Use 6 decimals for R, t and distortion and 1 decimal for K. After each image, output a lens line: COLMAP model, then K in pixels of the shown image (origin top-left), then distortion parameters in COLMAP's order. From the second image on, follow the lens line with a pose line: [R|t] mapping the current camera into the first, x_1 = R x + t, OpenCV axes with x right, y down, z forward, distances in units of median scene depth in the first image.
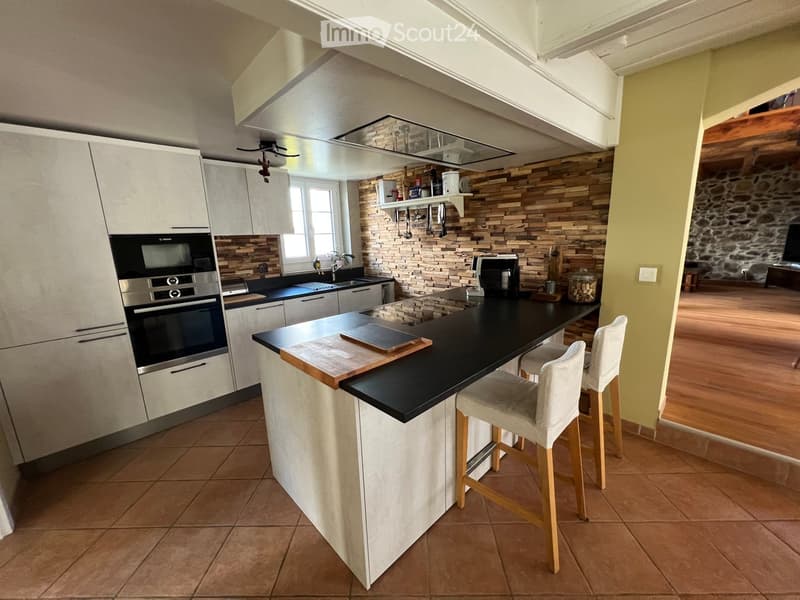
lens RADIAL K [[318.4, 0, 399.0], [0, 318.4, 300.5], [0, 0, 1]] dist [-0.003748, 0.000344]
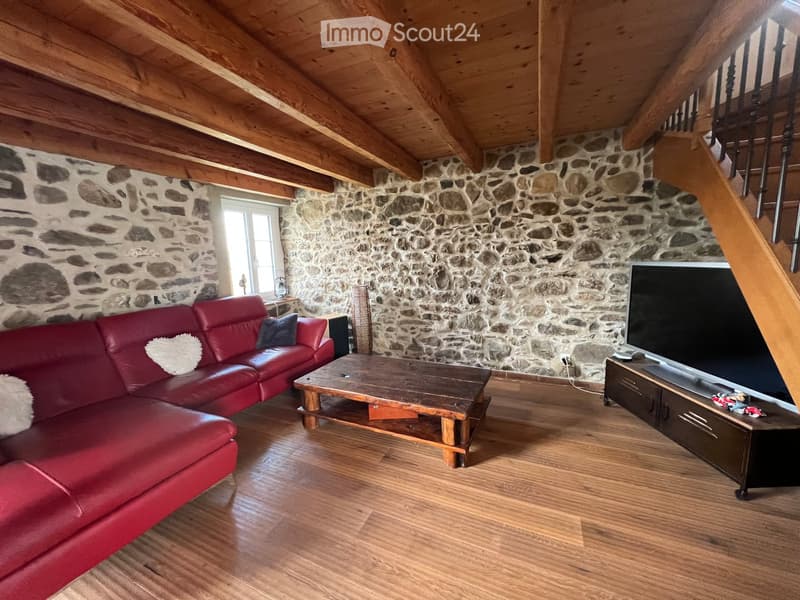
lens RADIAL K [[318.4, 0, 399.0], [0, 318.4, 299.7], [0, 0, 1]] dist [-0.003748, 0.000344]
pose [[0.924475, -0.043935, 0.378702, 0.687317], [0.075405, 0.994786, -0.068666, -0.169208], [-0.373711, 0.092037, 0.922968, 0.648639]]
